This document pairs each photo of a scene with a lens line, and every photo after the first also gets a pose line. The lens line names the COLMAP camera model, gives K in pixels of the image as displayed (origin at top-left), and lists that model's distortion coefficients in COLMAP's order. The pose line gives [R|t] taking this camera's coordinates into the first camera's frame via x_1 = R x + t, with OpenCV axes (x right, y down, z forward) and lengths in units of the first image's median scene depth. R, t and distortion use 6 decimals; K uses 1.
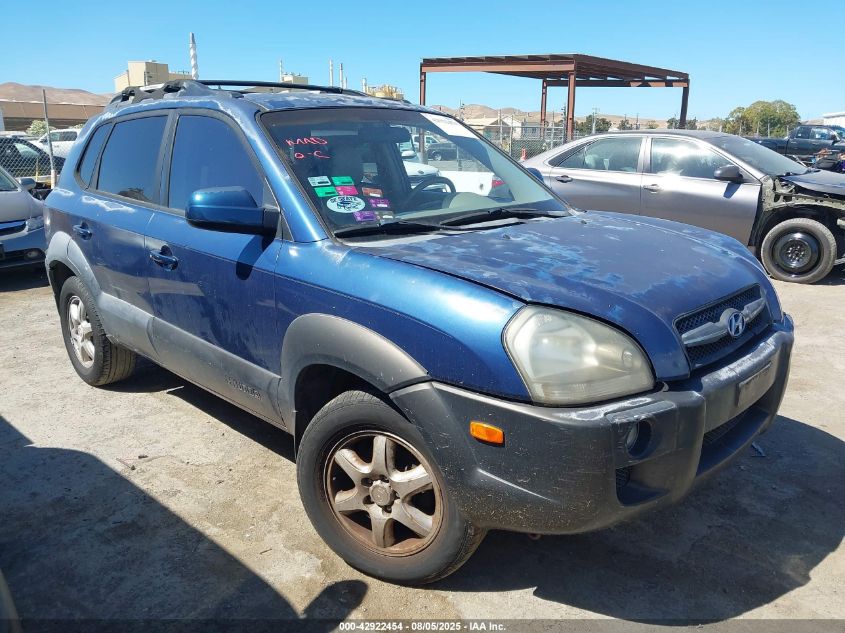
lens RADIAL K [[652.8, 0, 422.5], [0, 652.8, 316.5], [0, 0, 1]] dist [0.017390, 0.001289]
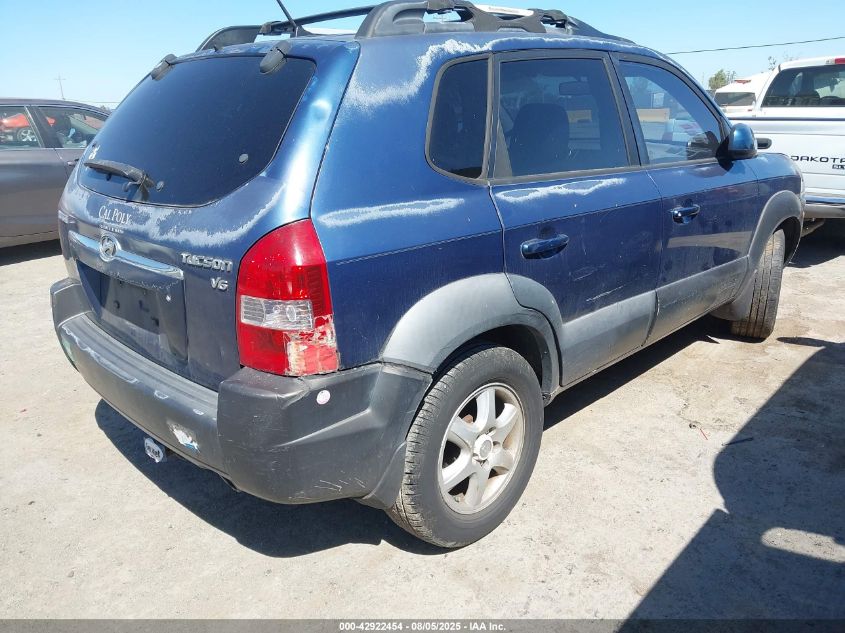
lens RADIAL K [[652.8, 0, 422.5], [0, 652.8, 316.5], [0, 0, 1]] dist [0.017390, 0.001289]
pose [[0.007905, -0.306598, 0.951806, -1.236791], [0.278307, 0.914903, 0.292399, -0.307954], [-0.960460, 0.262583, 0.092561, 1.196842]]
